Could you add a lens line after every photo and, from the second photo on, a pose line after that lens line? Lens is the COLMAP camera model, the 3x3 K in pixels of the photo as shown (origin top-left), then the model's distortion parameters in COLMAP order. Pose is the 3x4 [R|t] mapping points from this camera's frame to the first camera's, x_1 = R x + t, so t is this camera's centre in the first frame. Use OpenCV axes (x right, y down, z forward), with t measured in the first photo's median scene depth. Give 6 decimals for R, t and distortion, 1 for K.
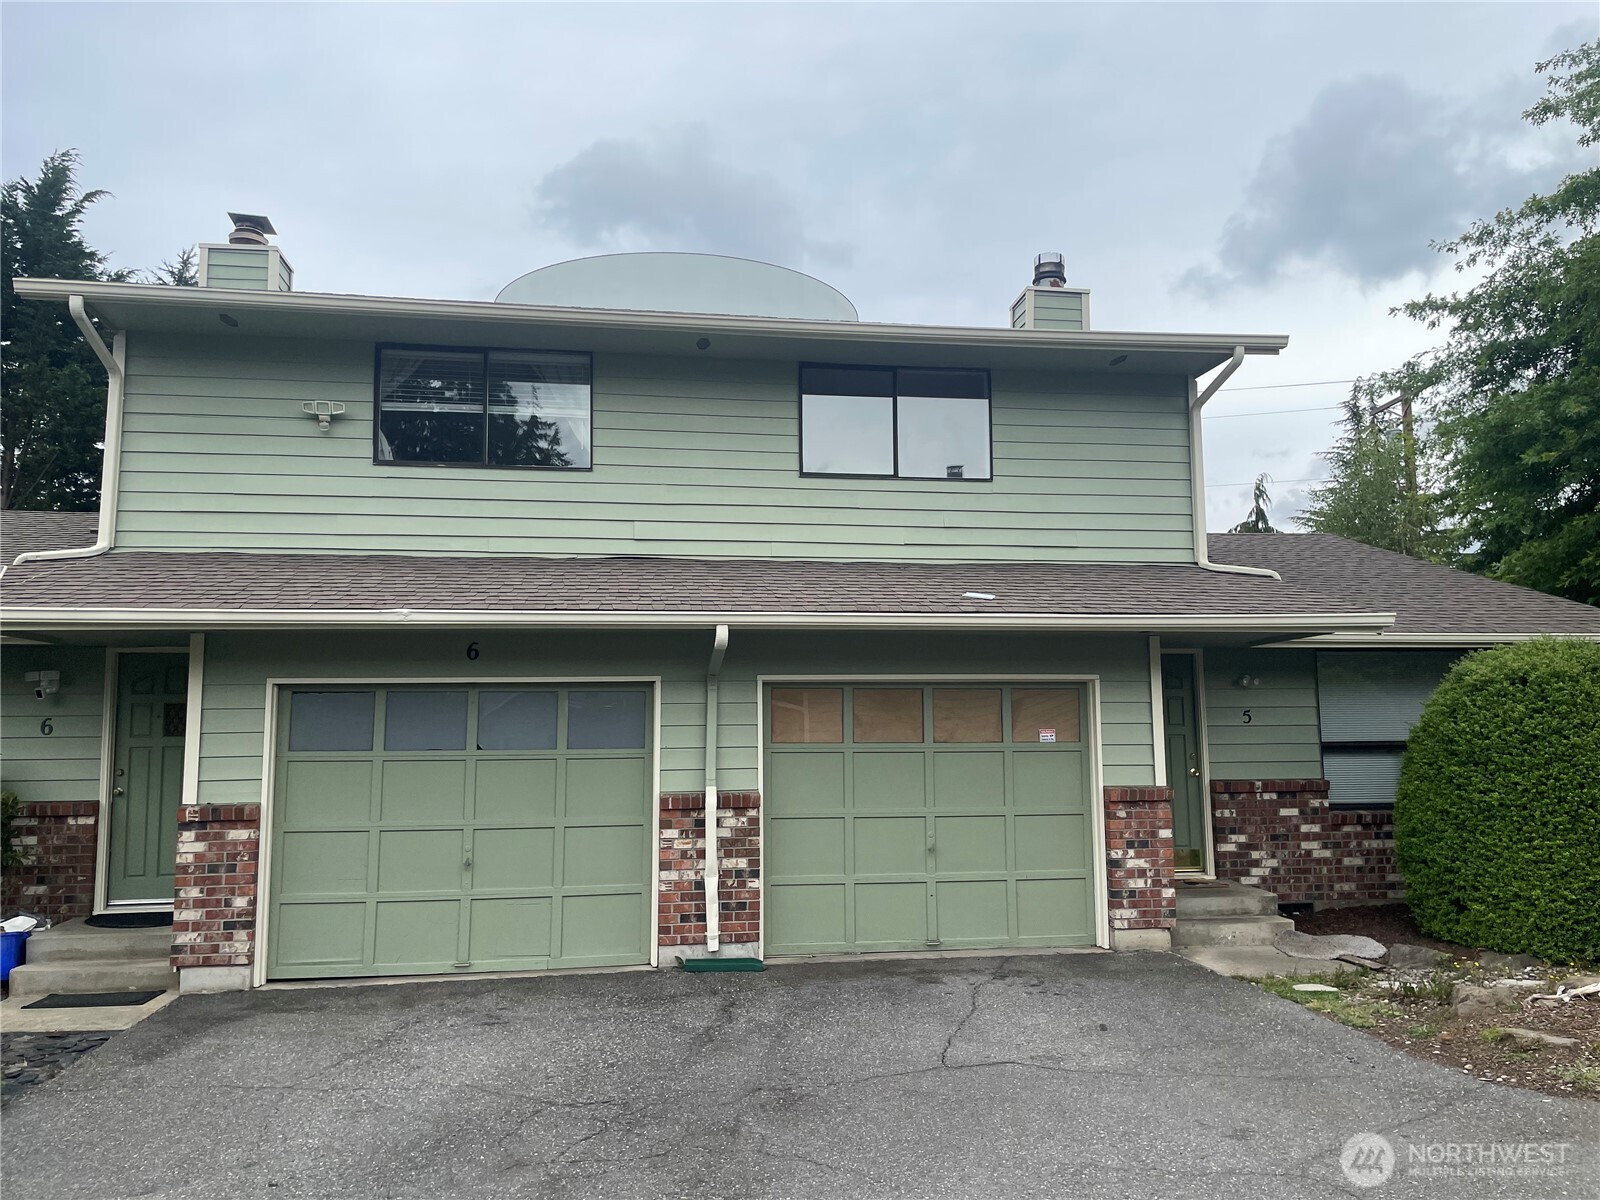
lens RADIAL K [[1197.5, 0, 798.0], [0, 1197.5, 580.7], [0, 0, 1]] dist [0.094874, -0.127525]
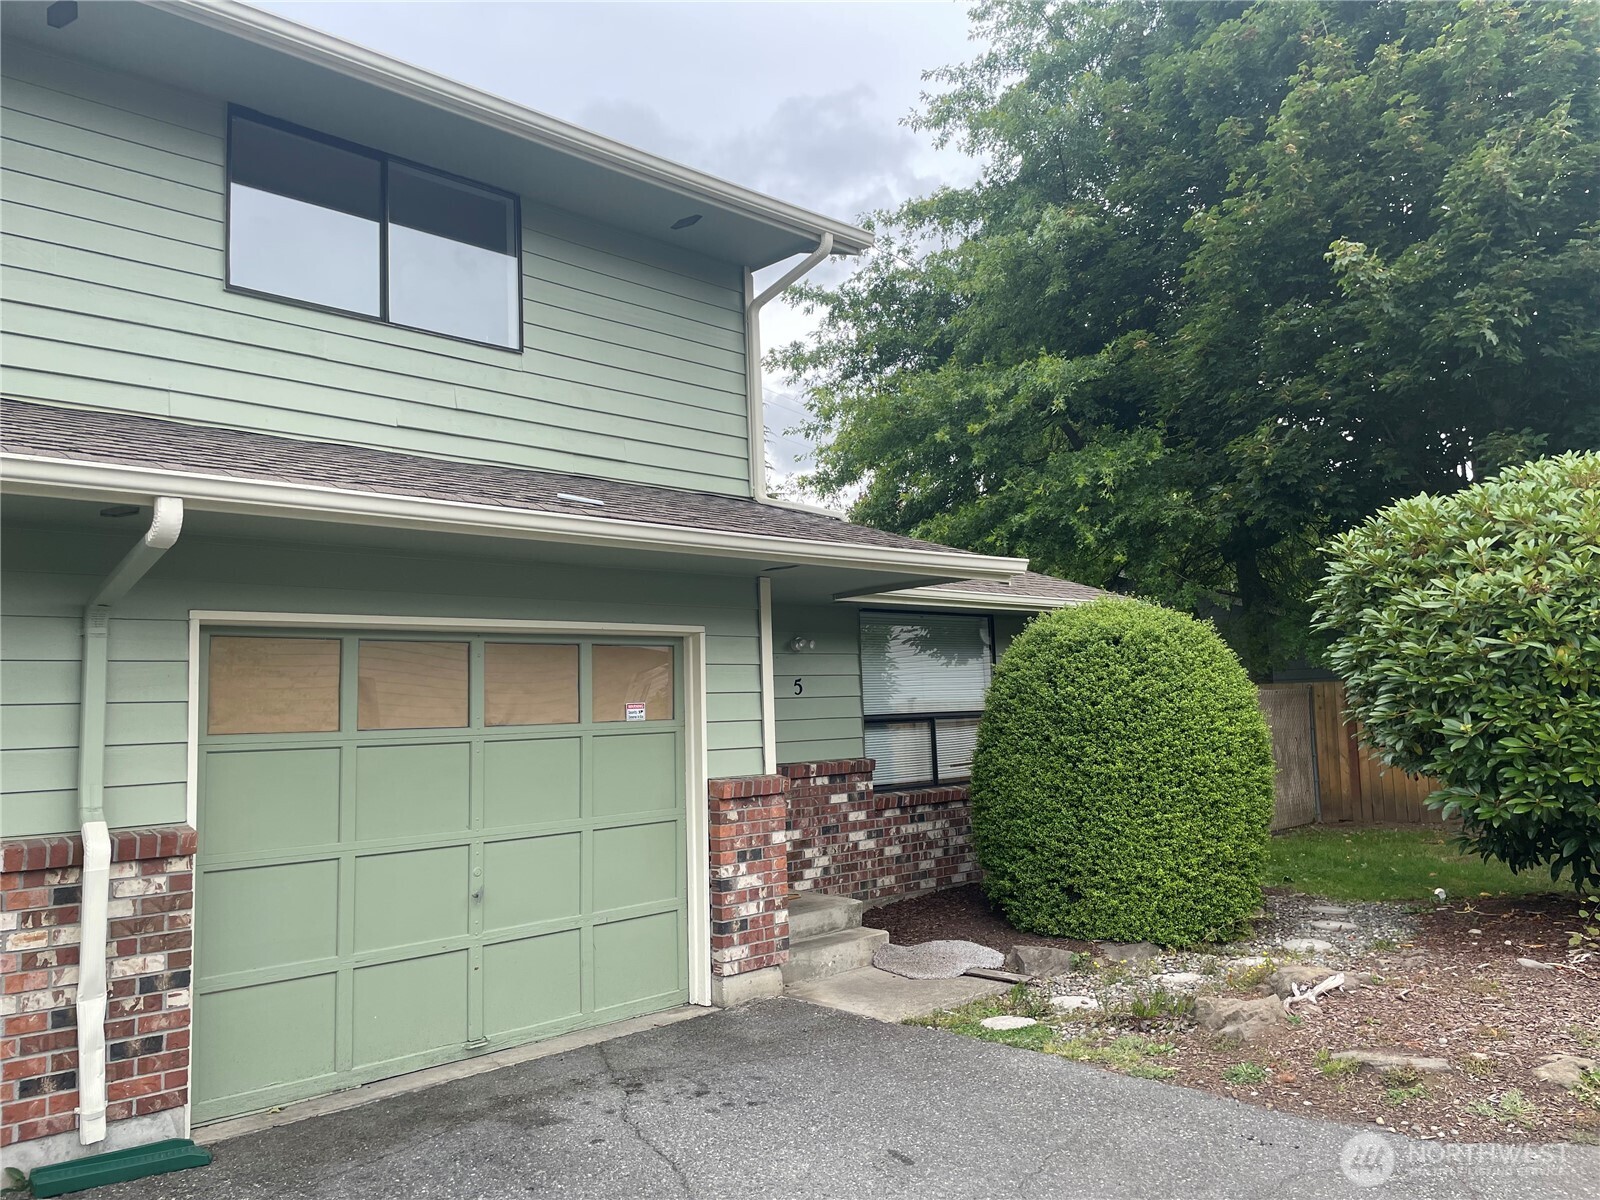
lens RADIAL K [[1197.5, 0, 798.0], [0, 1197.5, 580.7], [0, 0, 1]] dist [0.094874, -0.127525]
pose [[0.809057, 0.047443, 0.585812, -0.132902], [-0.049053, 0.998710, -0.013137, 0.058758], [-0.585679, -0.018107, 0.810341, 0.390988]]
